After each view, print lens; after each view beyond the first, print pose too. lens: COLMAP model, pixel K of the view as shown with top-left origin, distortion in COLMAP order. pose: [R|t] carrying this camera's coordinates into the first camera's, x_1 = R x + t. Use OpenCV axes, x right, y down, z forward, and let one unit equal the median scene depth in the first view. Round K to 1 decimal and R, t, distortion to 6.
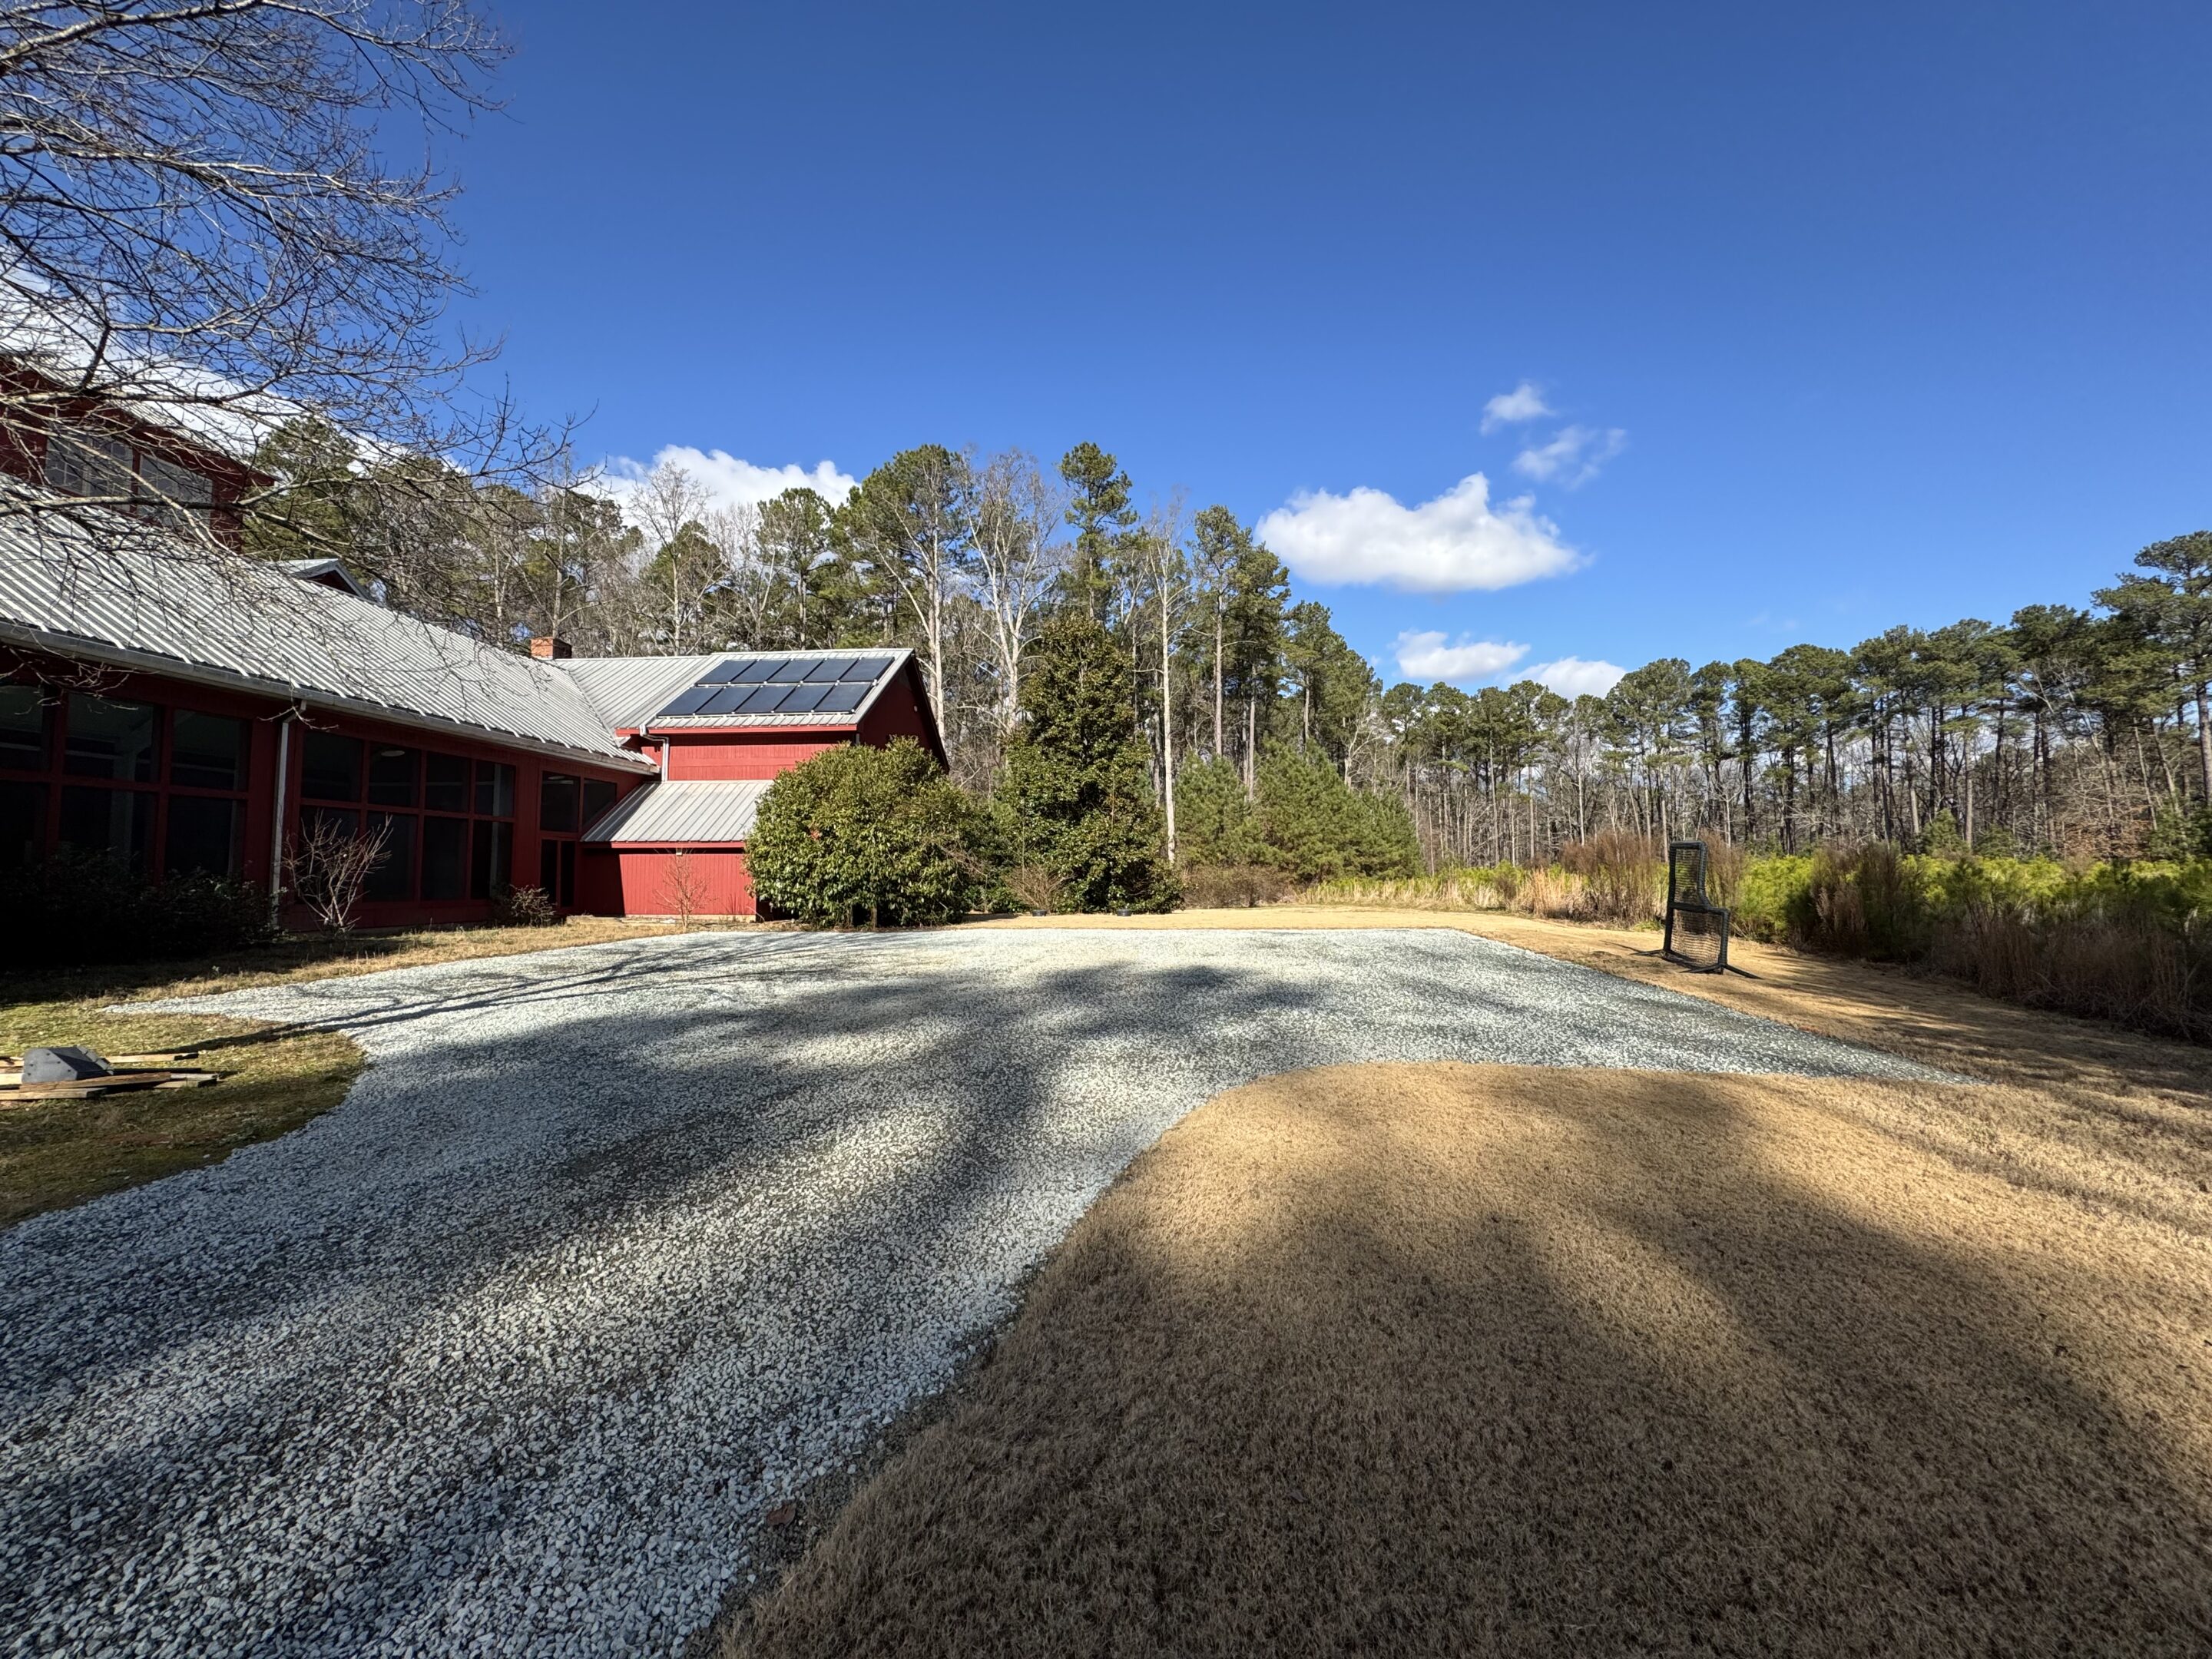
lens RADIAL K [[877.3, 0, 1106.0], [0, 877.3, 829.5], [0, 0, 1]] dist [-0.006785, 0.004048]
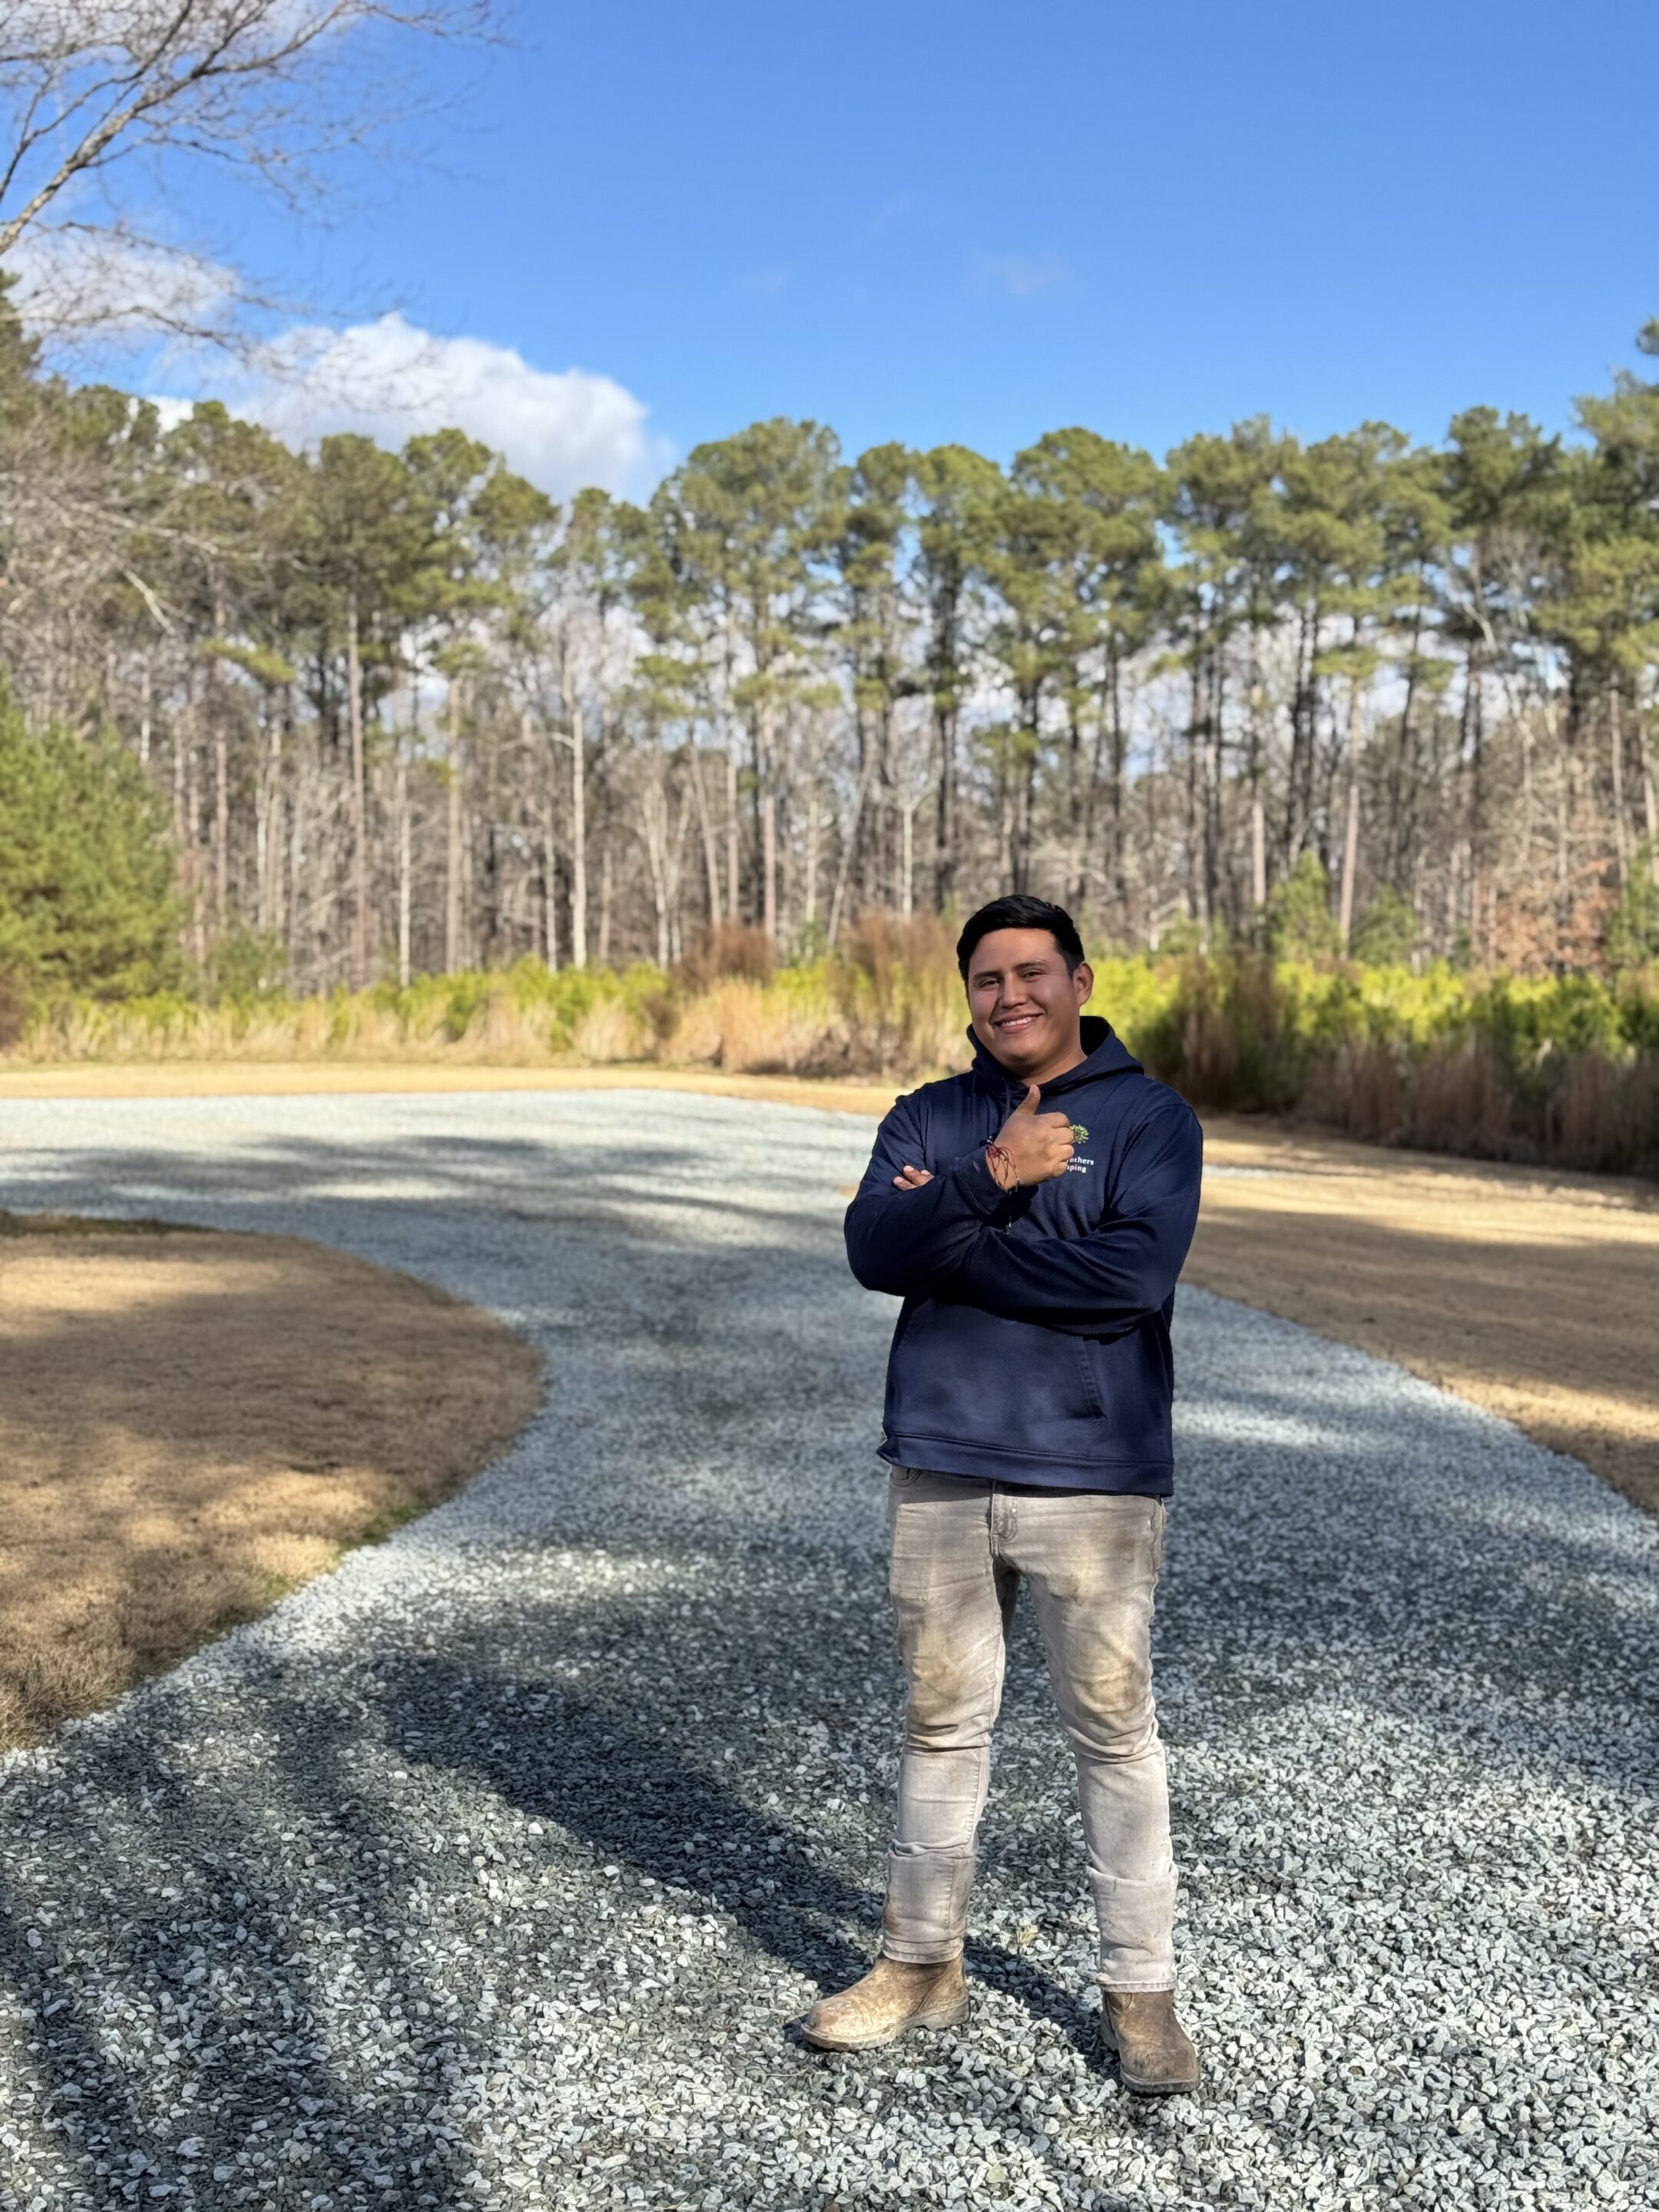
lens RADIAL K [[3102.3, 0, 829.5], [0, 3102.3, 1106.0], [0, 0, 1]] dist [0.236981, -0.047004]
pose [[0.815687, -0.012074, 0.578367, -0.163842], [-0.040409, 0.996151, 0.077786, -0.008094], [-0.577080, -0.086821, 0.812060, -0.164254]]
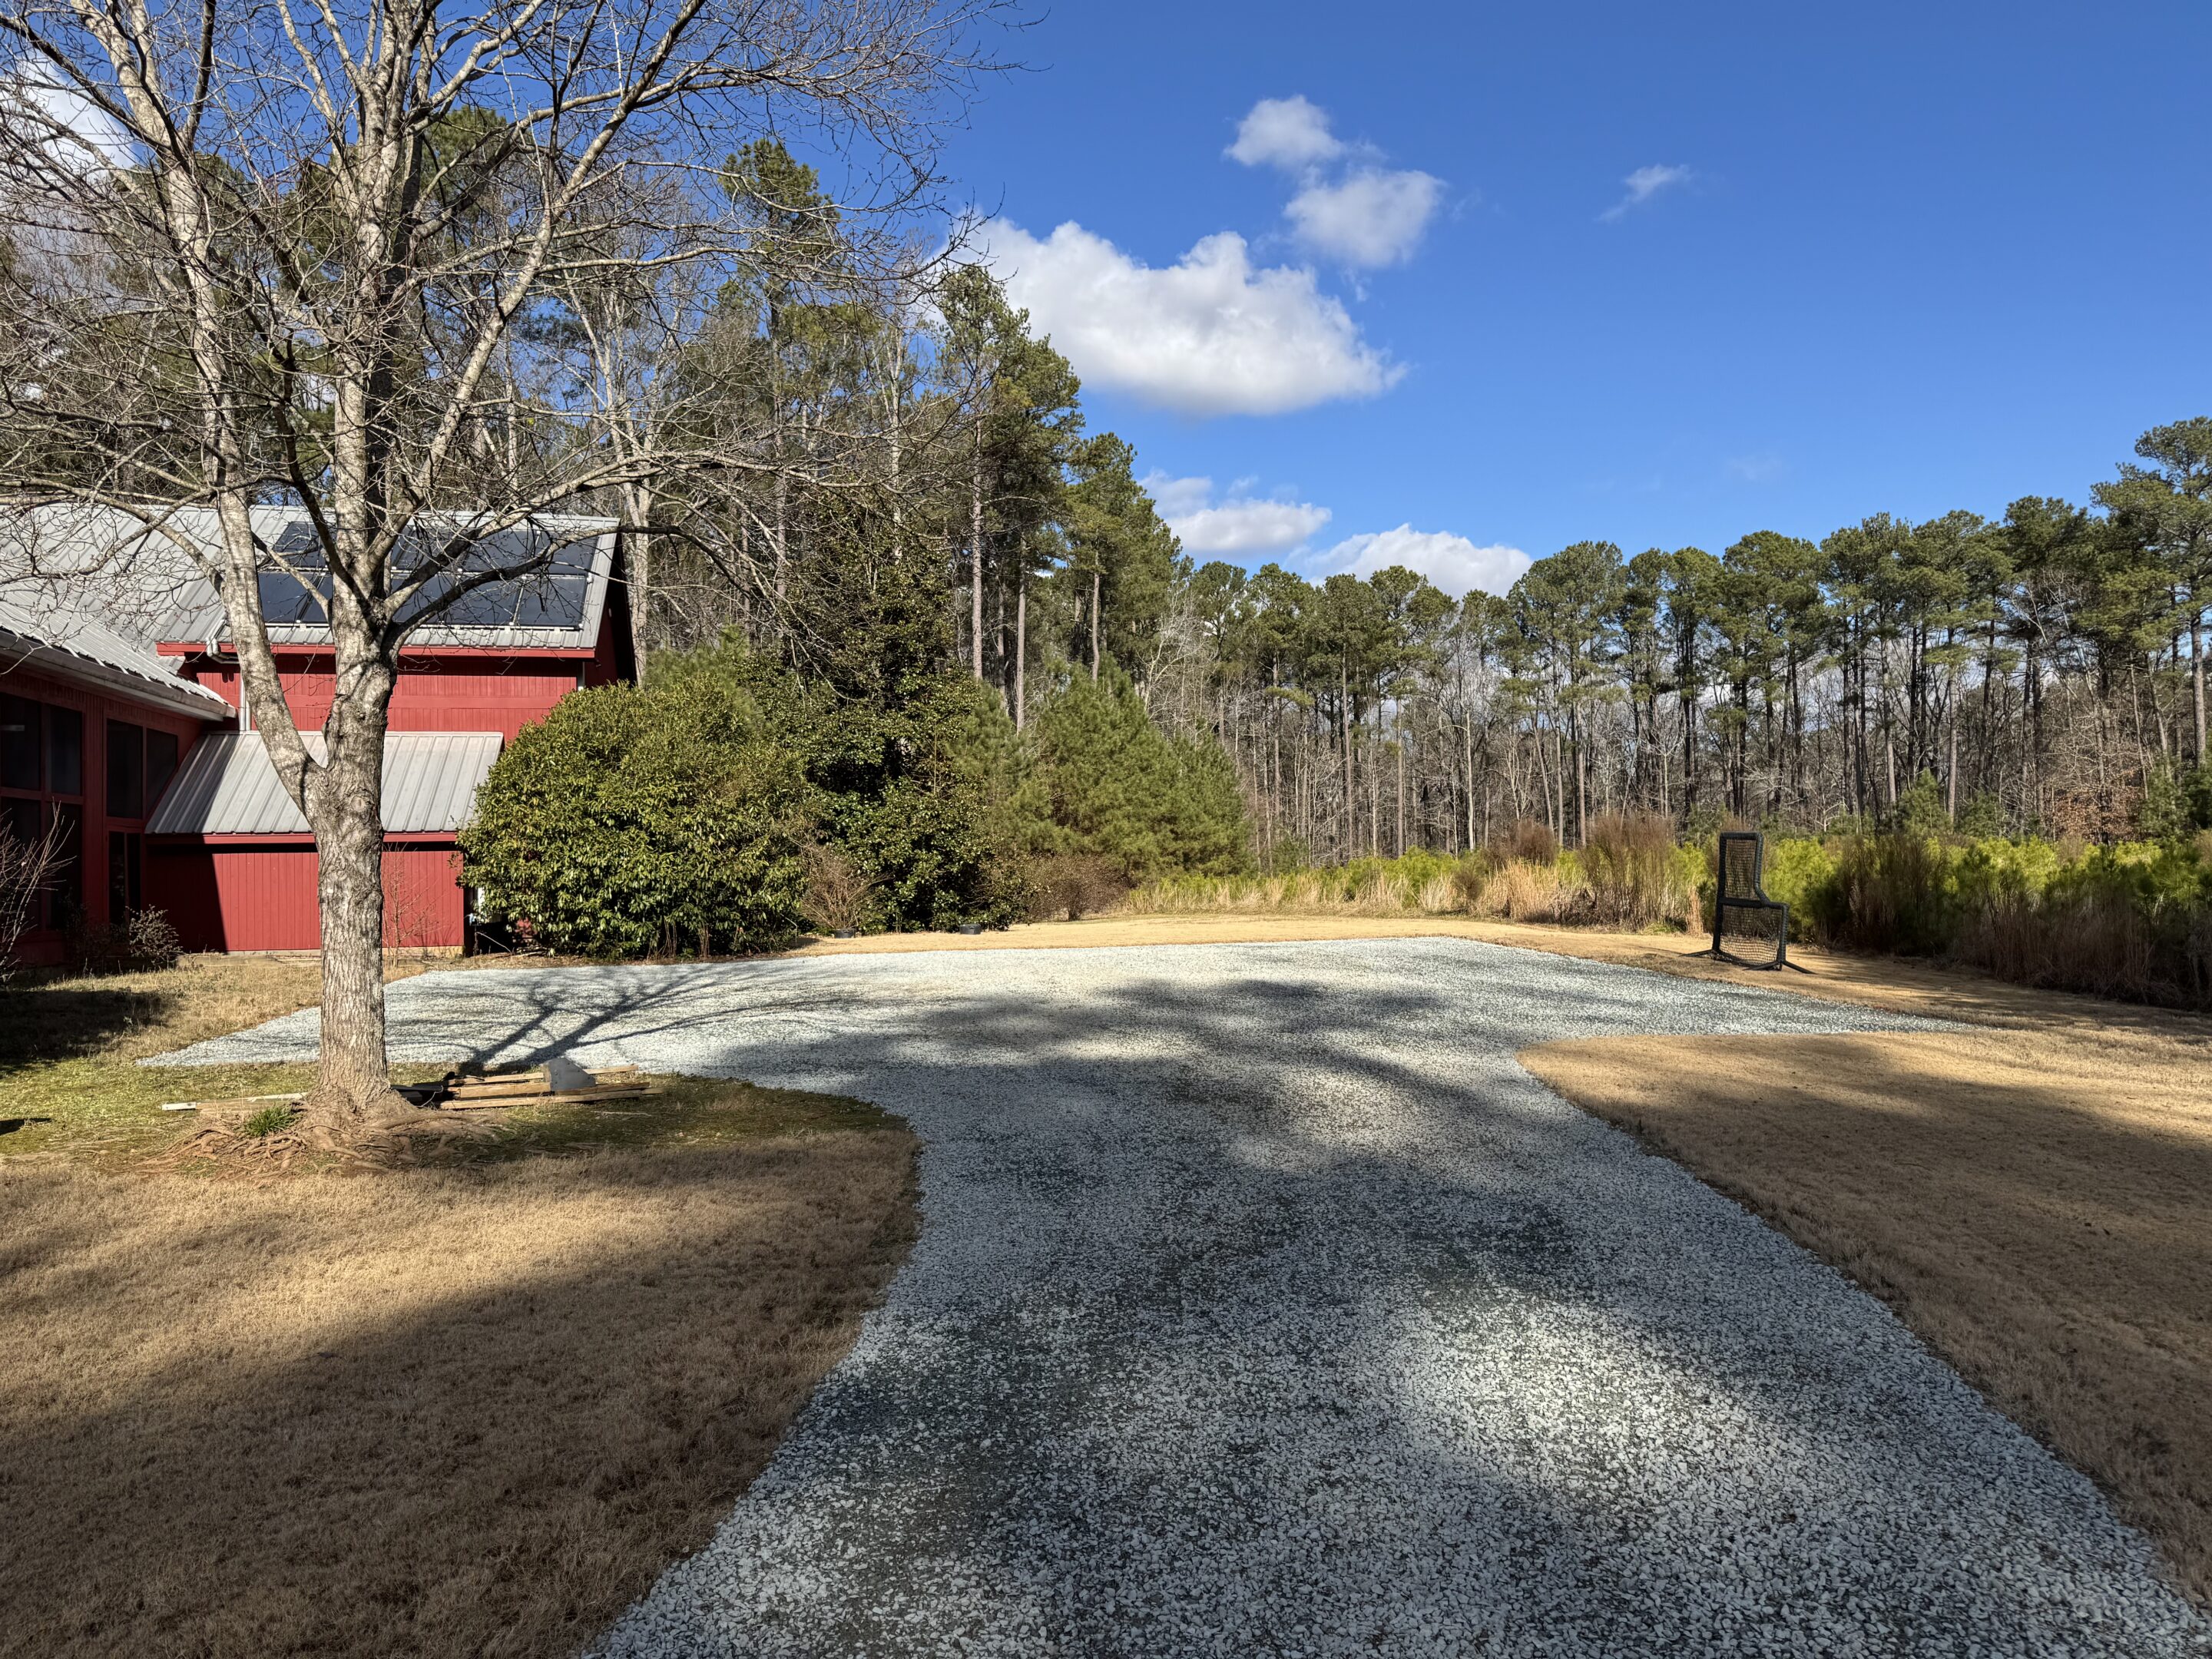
lens RADIAL K [[1556.2, 0, 1112.7], [0, 1556.2, 850.5], [0, 0, 1]] dist [0.068309, -0.074037]
pose [[0.956865, -0.009514, 0.290379, -0.079793], [-0.001650, 0.999270, 0.038178, -0.004974], [-0.290530, -0.037011, 0.956150, -0.069846]]
